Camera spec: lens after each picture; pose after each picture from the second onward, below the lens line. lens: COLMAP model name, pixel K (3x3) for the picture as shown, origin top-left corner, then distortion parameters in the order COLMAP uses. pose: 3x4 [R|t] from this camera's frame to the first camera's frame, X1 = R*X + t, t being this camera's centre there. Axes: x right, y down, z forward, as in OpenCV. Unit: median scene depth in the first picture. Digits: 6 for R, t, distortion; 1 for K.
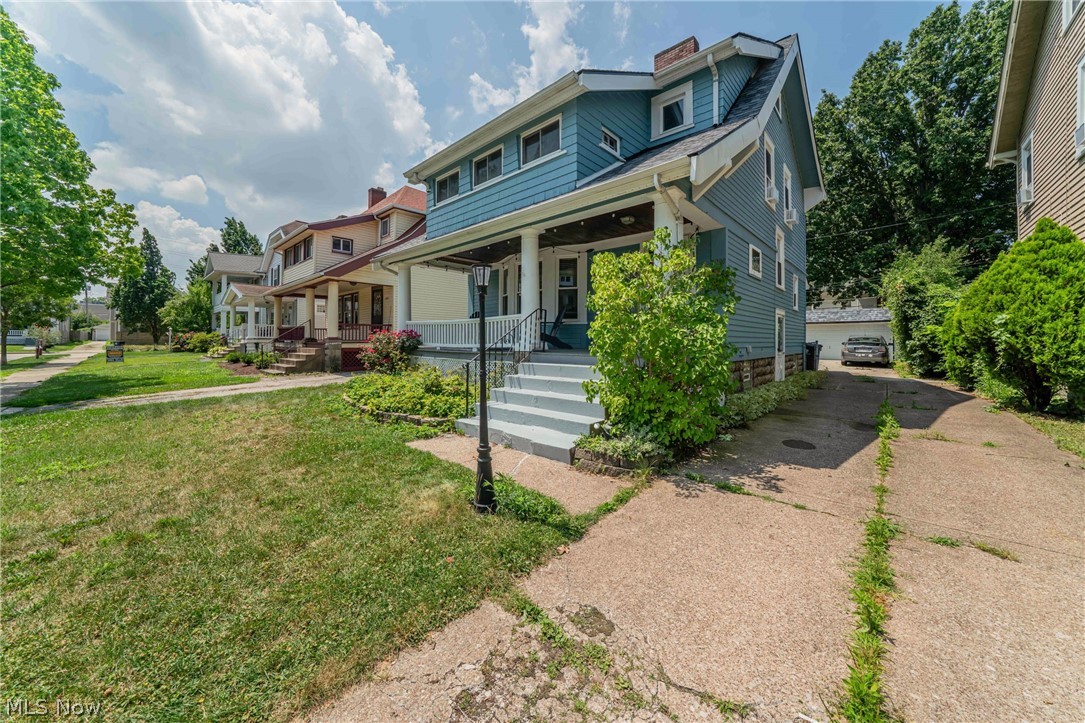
lens RADIAL K [[377.5, 0, 524.0], [0, 377.5, 338.4], [0, 0, 1]] dist [-0.017194, 0.000846]
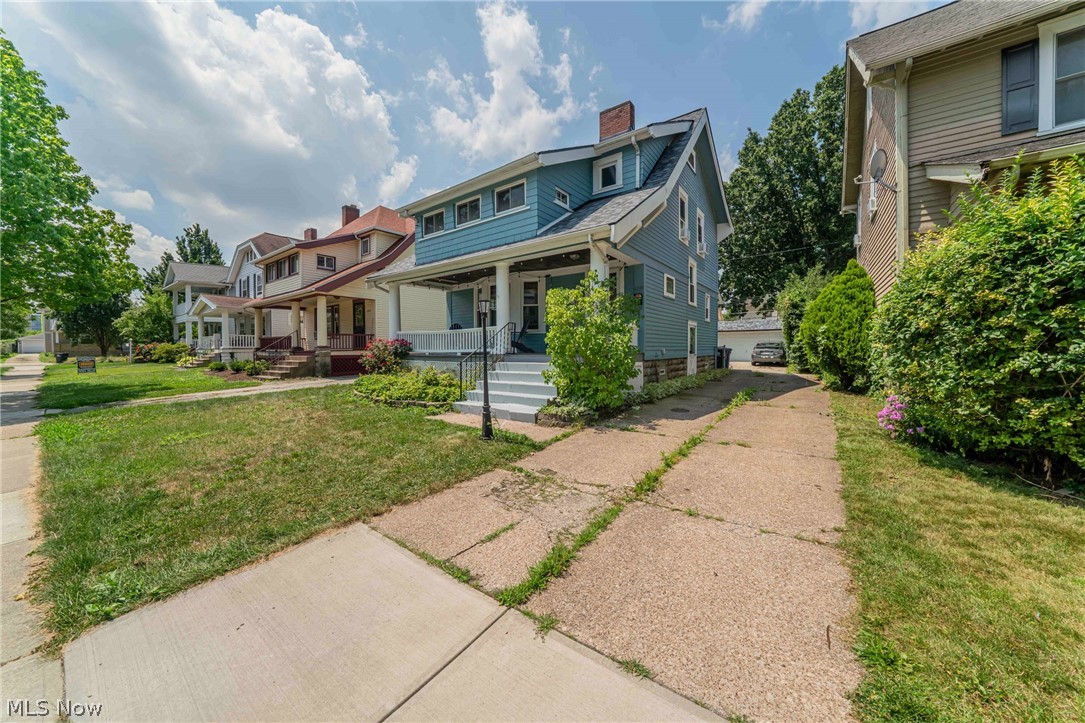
lens RADIAL K [[377.5, 0, 523.4], [0, 377.5, 352.6], [0, 0, 1]] dist [-0.017194, 0.000846]
pose [[0.994771, -0.010129, 0.101629, -0.039229], [0.008578, 0.999840, 0.015682, 0.006611], [-0.101772, -0.014728, 0.994699, -0.264468]]
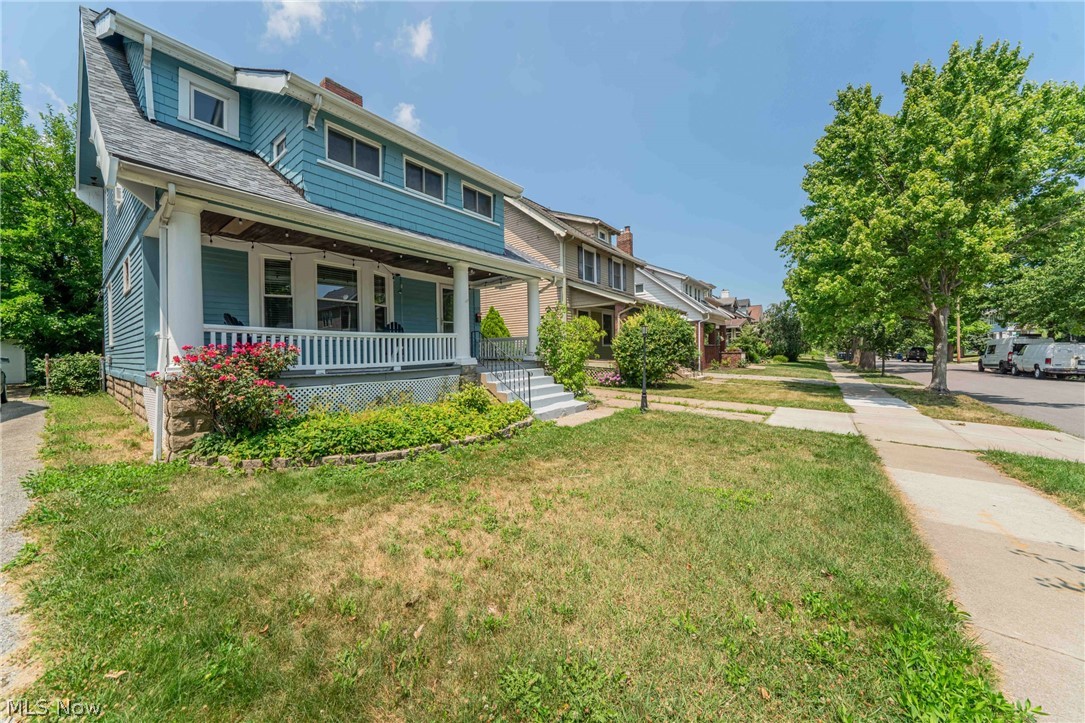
lens RADIAL K [[377.5, 0, 535.7], [0, 377.5, 355.2], [0, 0, 1]] dist [-0.017194, 0.000846]
pose [[-0.095186, -0.014664, 0.995351, -0.967559], [0.009188, 0.999836, 0.015609, -0.010848], [-0.995417, 0.010631, -0.095036, 0.712807]]
